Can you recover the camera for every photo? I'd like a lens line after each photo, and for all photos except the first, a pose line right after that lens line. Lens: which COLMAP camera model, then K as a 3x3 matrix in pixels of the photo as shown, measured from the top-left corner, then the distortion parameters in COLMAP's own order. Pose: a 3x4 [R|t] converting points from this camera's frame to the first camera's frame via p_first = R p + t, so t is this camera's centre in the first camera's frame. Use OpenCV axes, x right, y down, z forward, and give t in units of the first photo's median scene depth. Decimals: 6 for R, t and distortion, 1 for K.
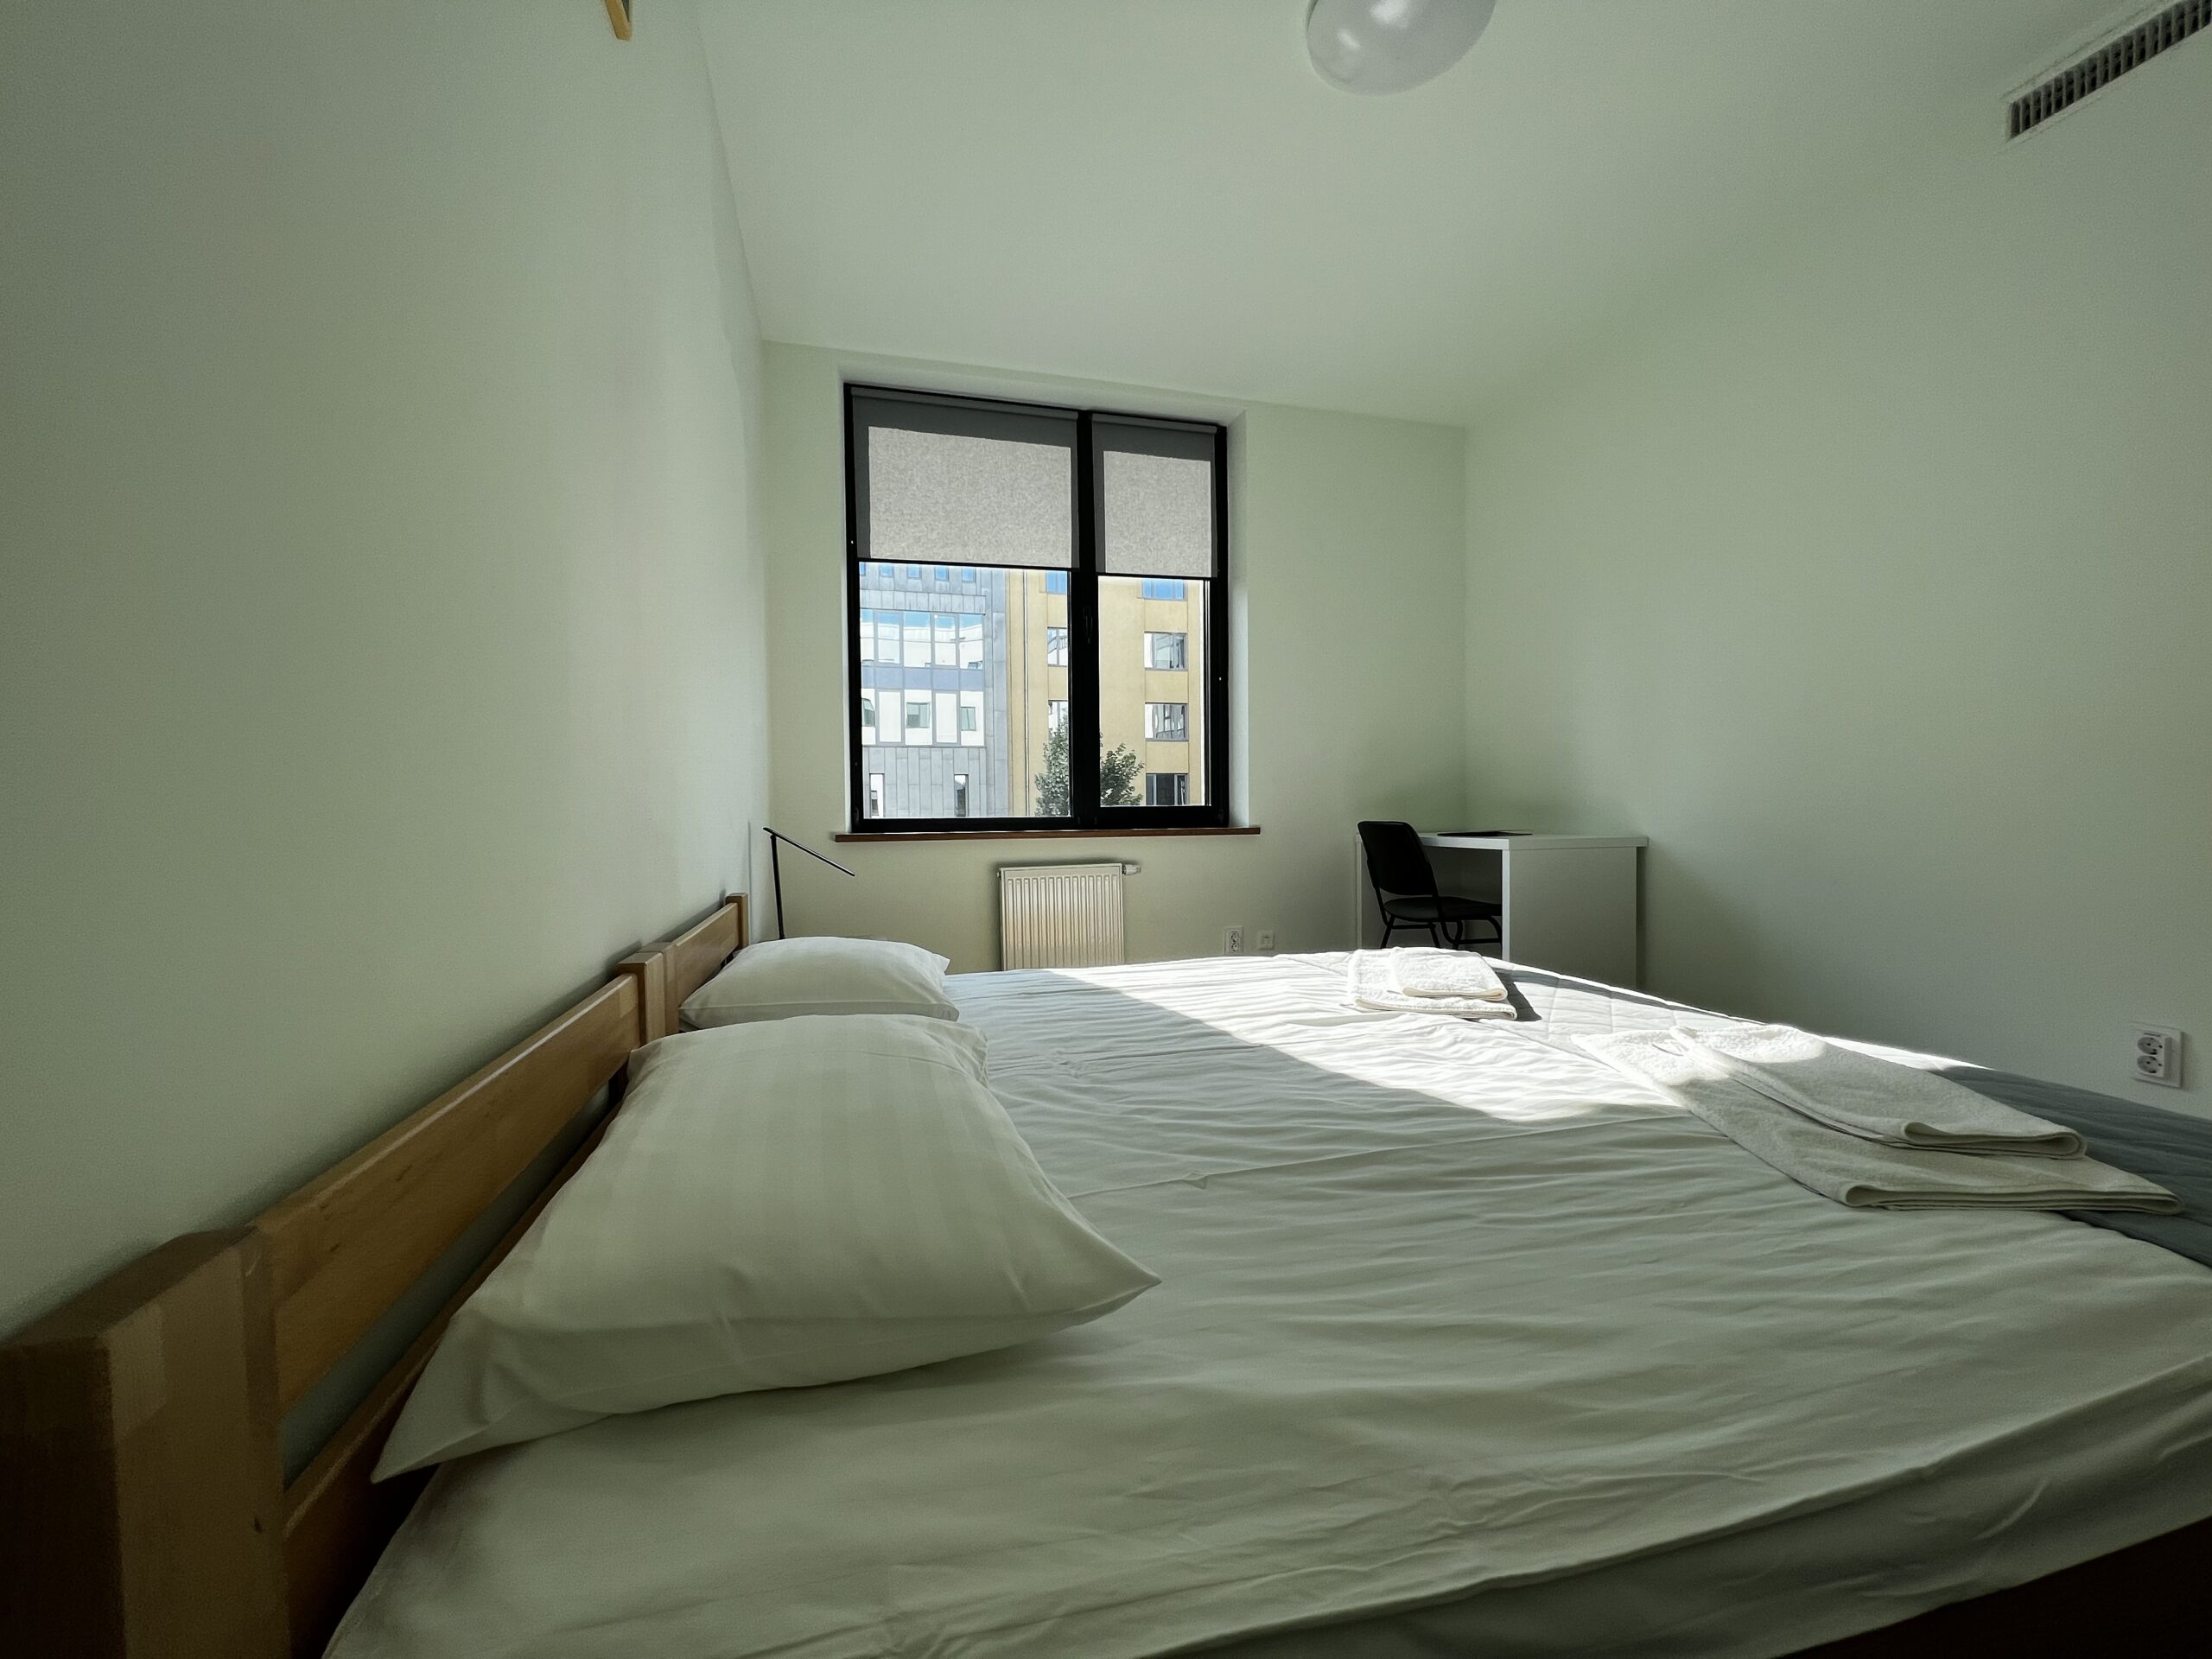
lens RADIAL K [[882.8, 0, 1106.4], [0, 882.8, 831.9], [0, 0, 1]] dist [-0.003206, 0.001166]
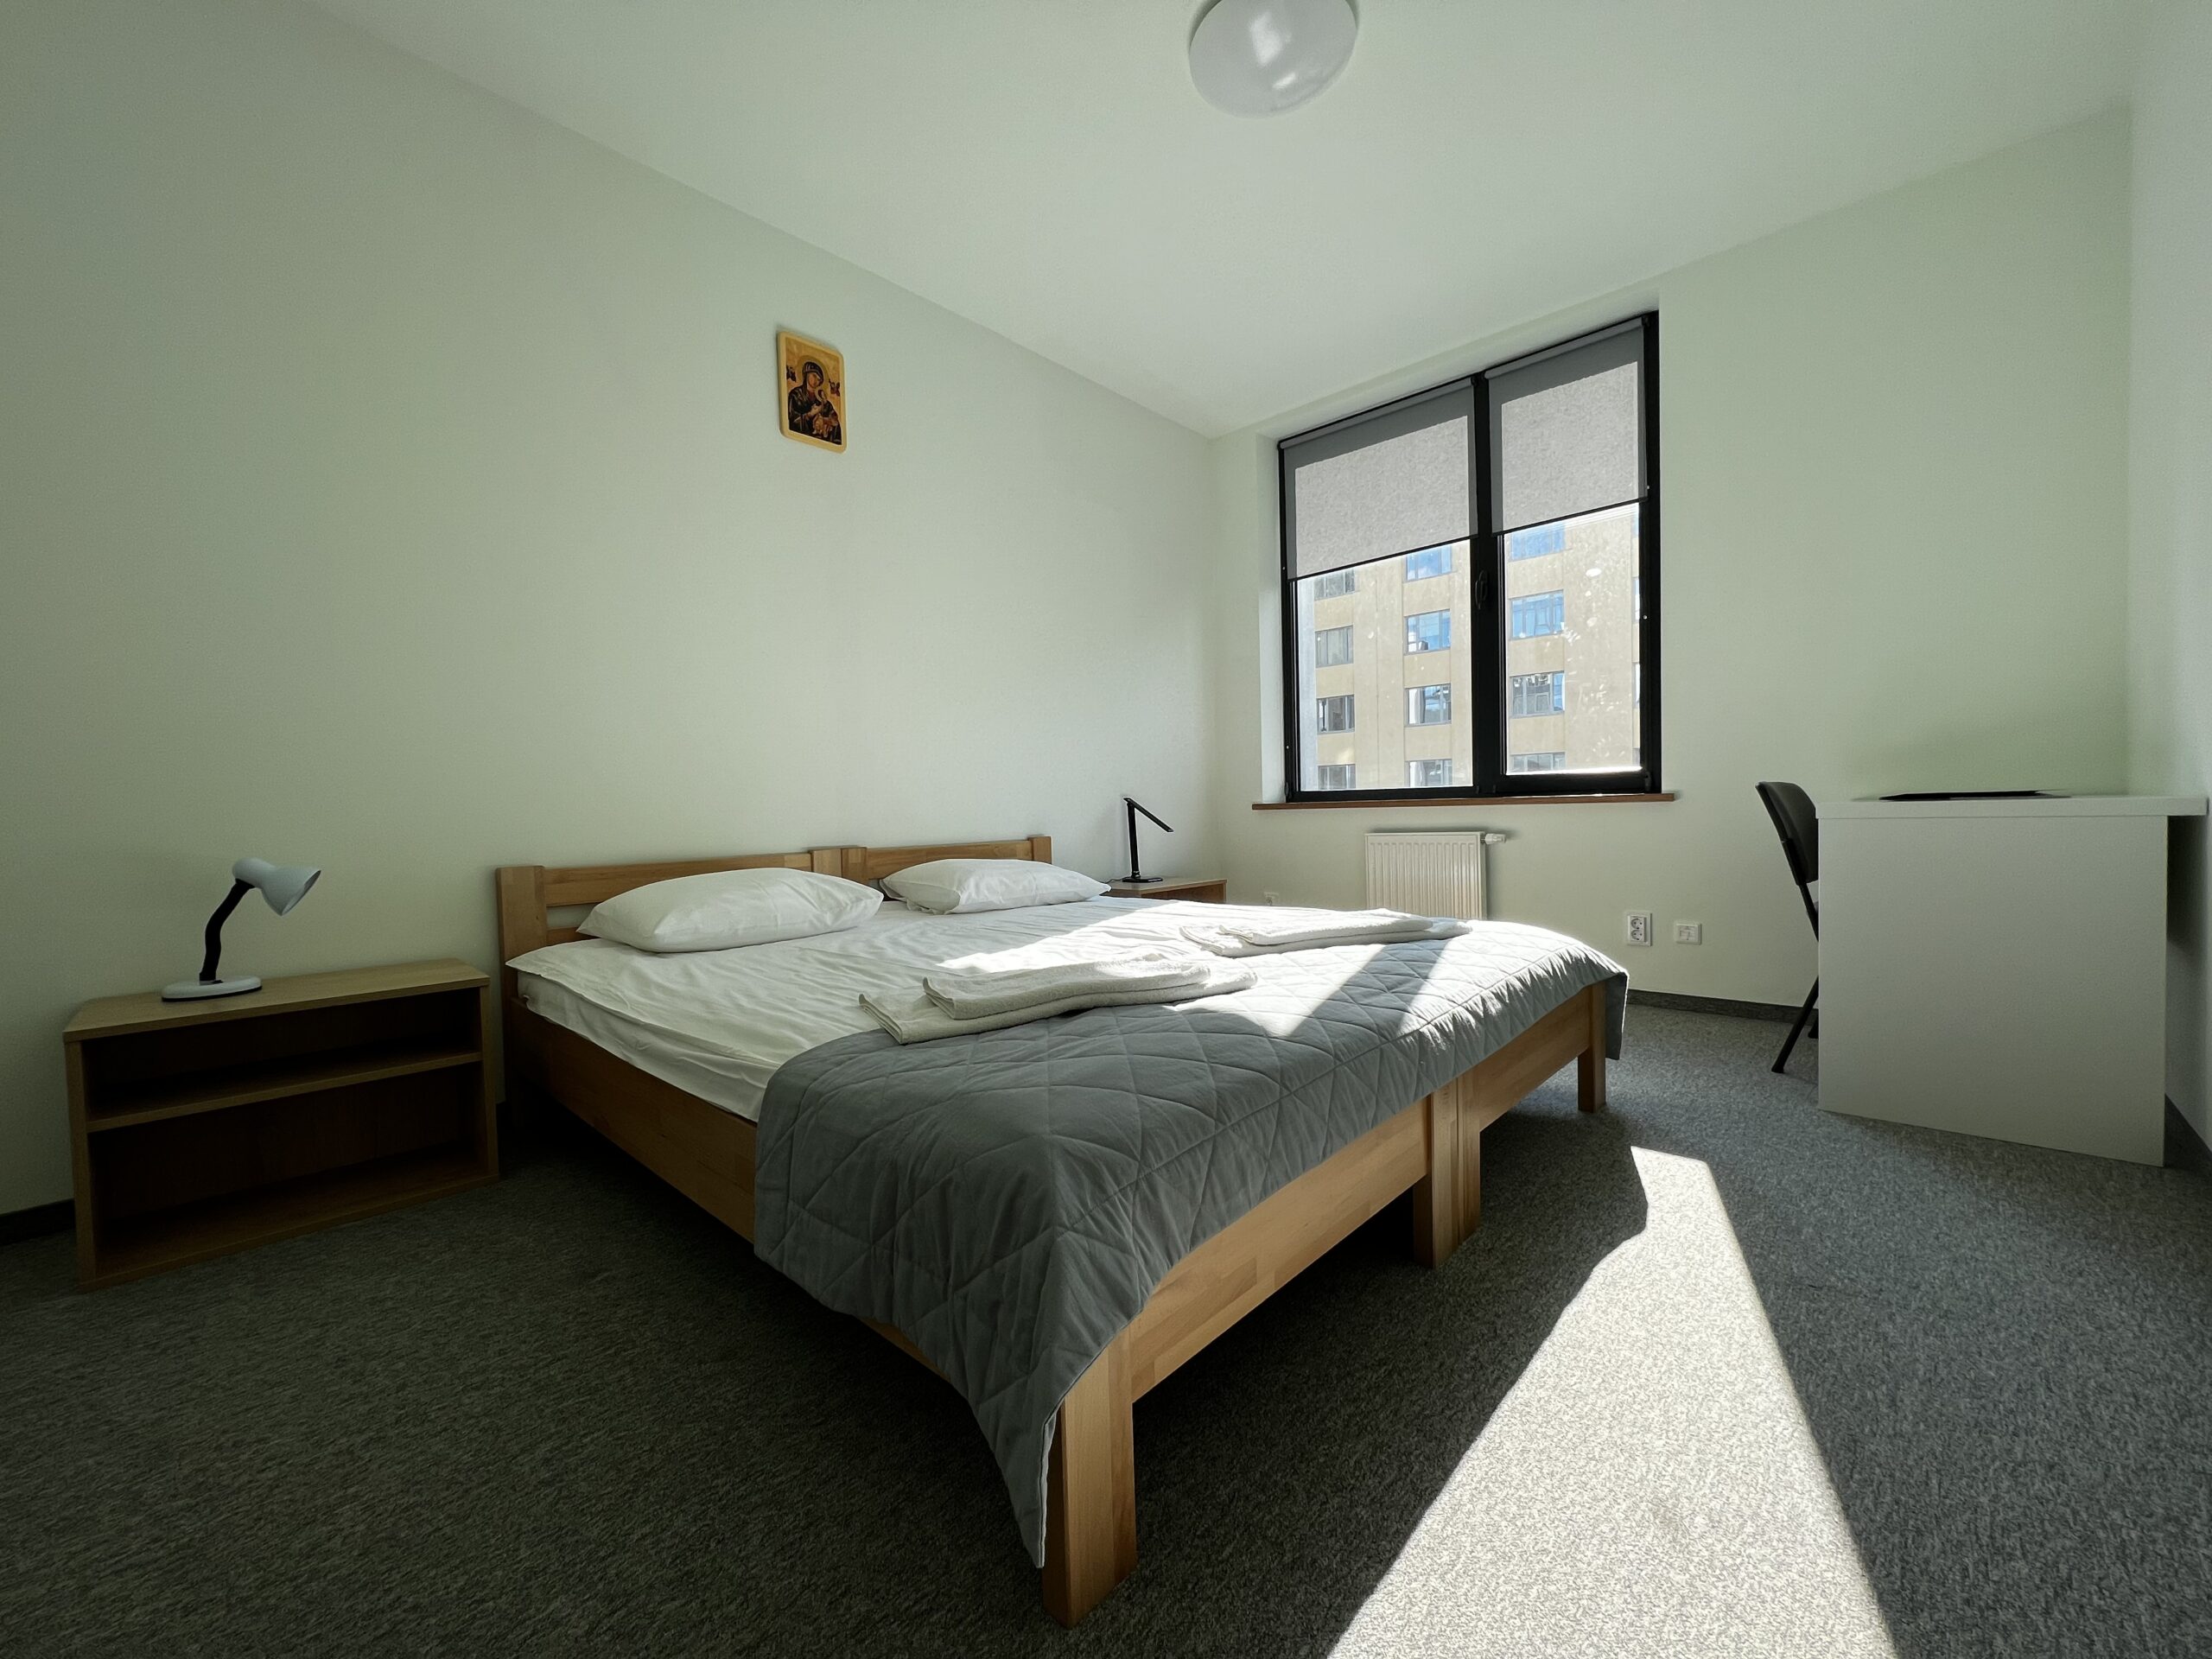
lens RADIAL K [[882.8, 0, 1100.6], [0, 882.8, 837.0], [0, 0, 1]] dist [-0.003206, 0.001166]
pose [[0.518028, 0.027930, -0.854907, 0.609726], [0.001032, 0.999446, 0.033278, 0.007395], [0.855363, -0.018122, 0.517712, 0.120723]]
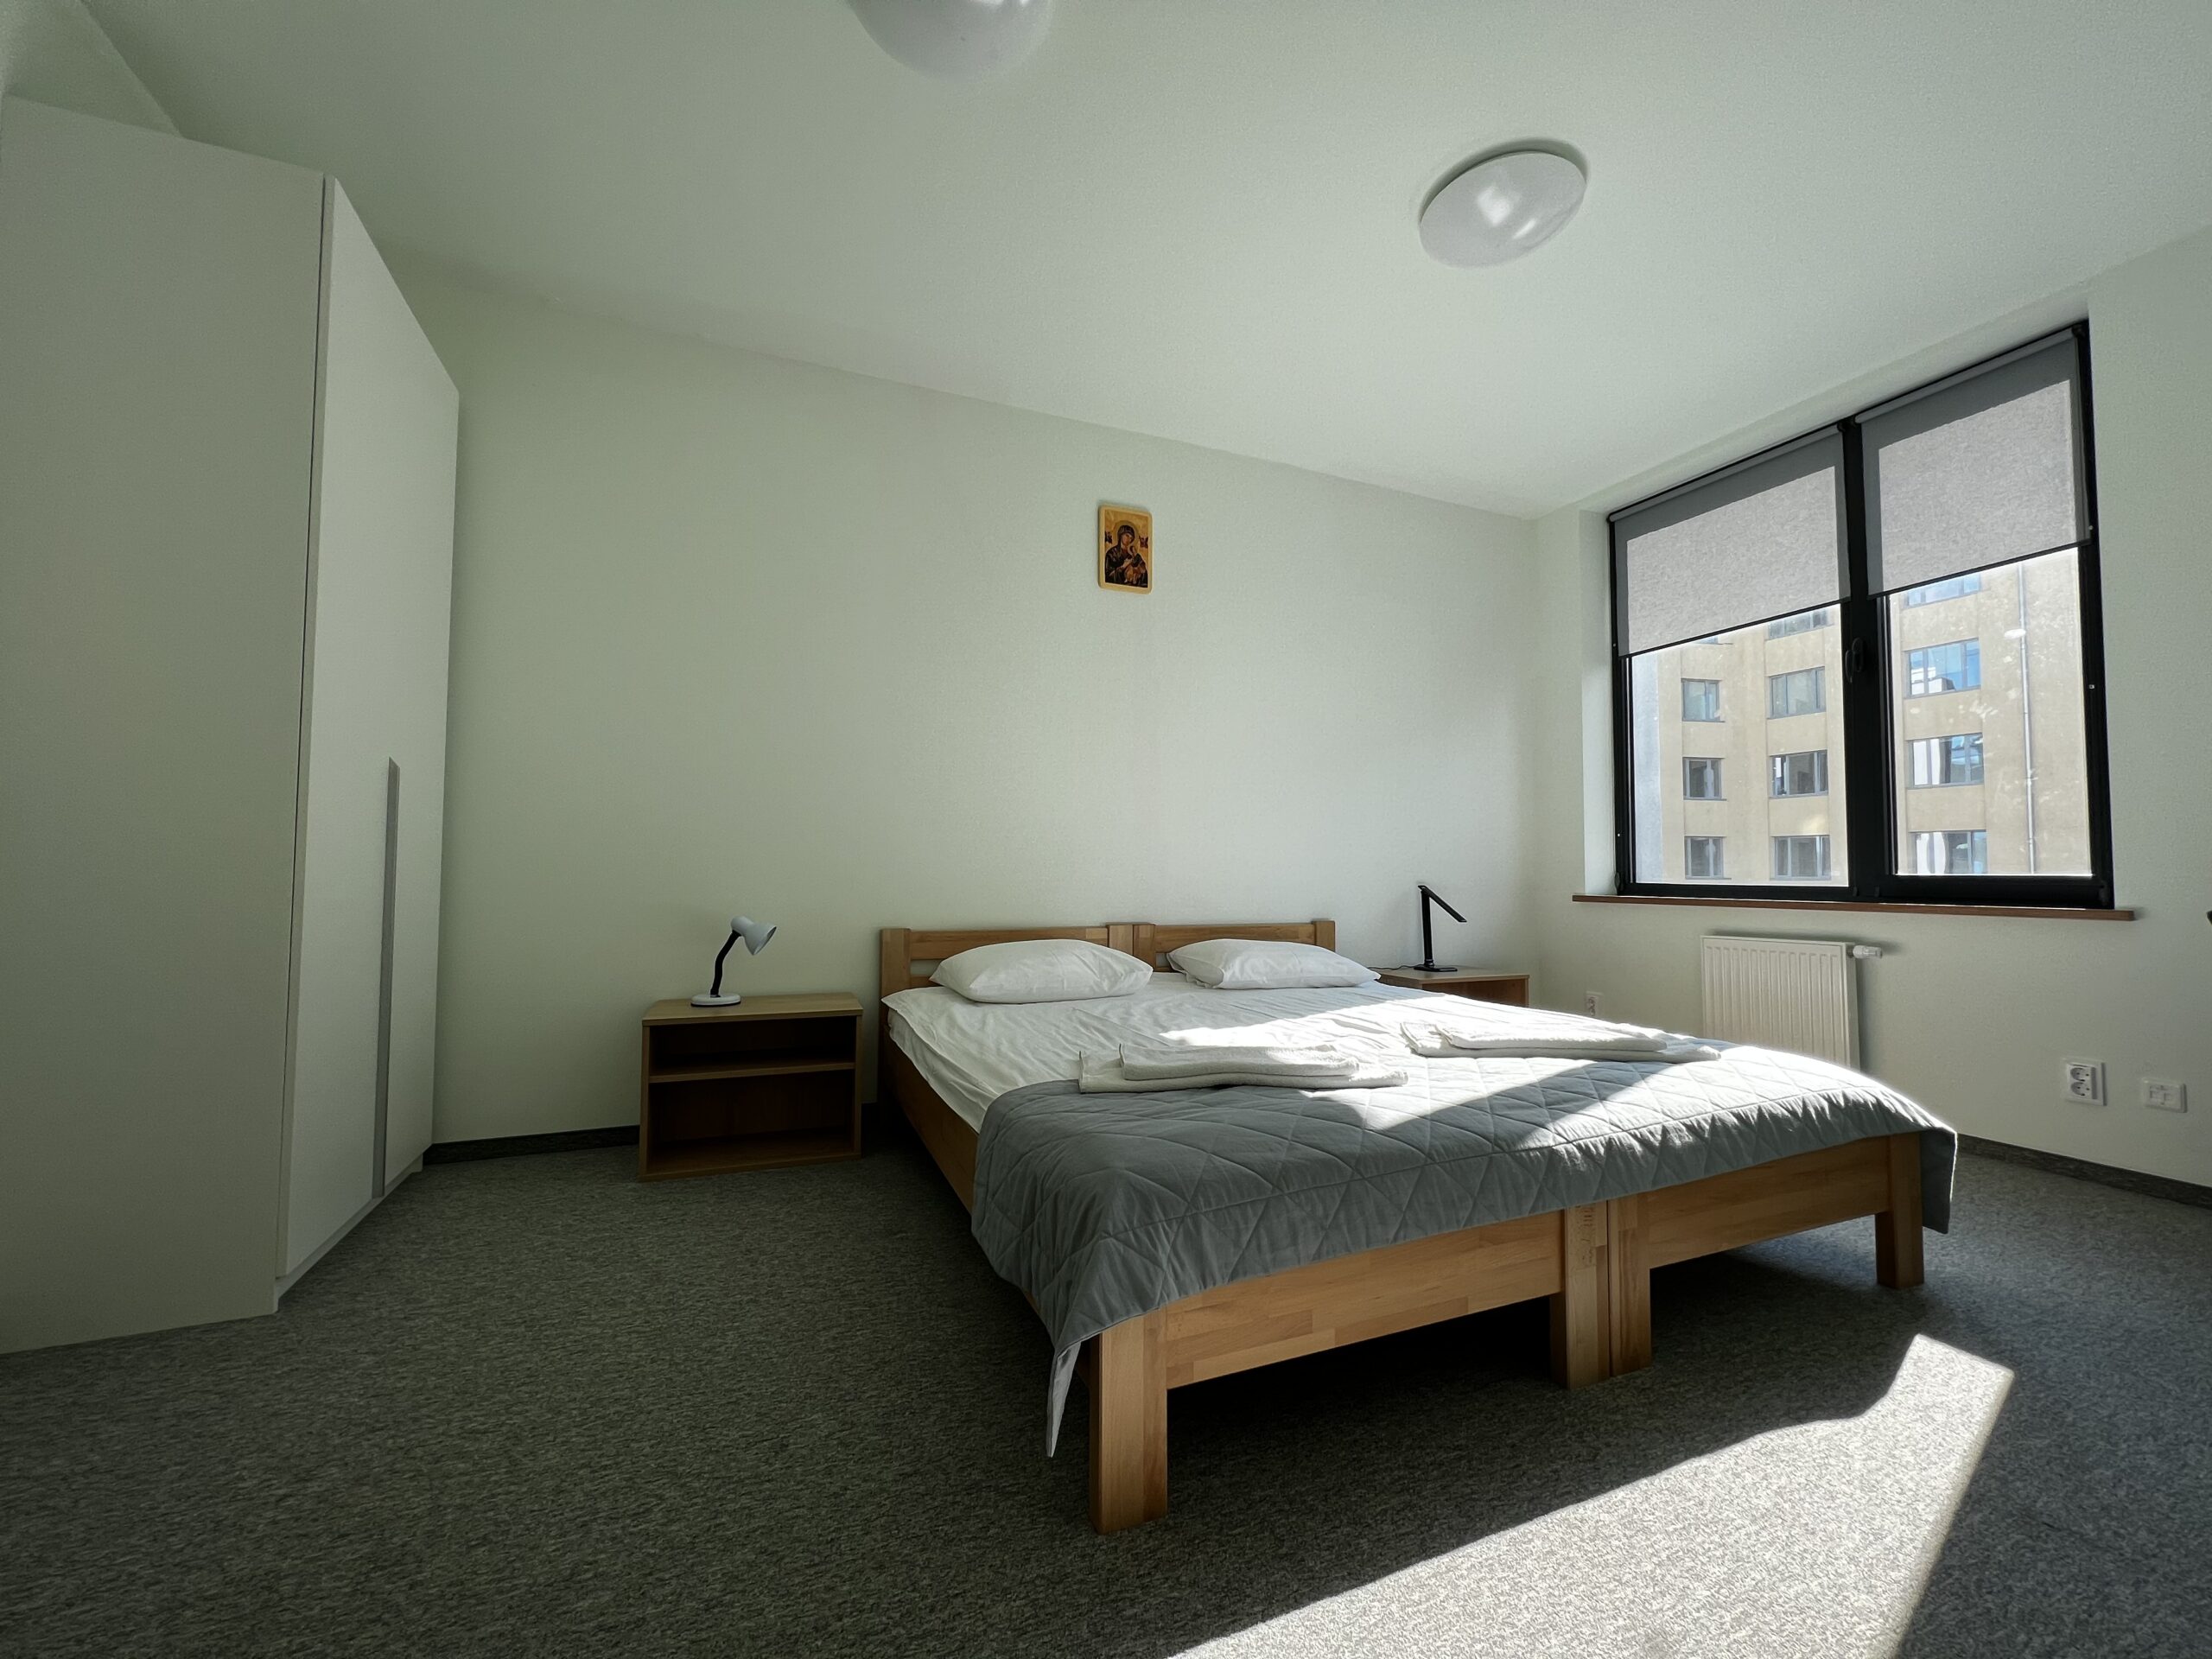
lens RADIAL K [[882.8, 0, 1099.9], [0, 882.8, 836.4], [0, 0, 1]] dist [-0.003206, 0.001166]
pose [[0.119800, -0.028610, -0.992386, 0.731605], [-0.028477, 0.999074, -0.032241, -0.017582], [0.992390, 0.032122, 0.118874, 0.181619]]
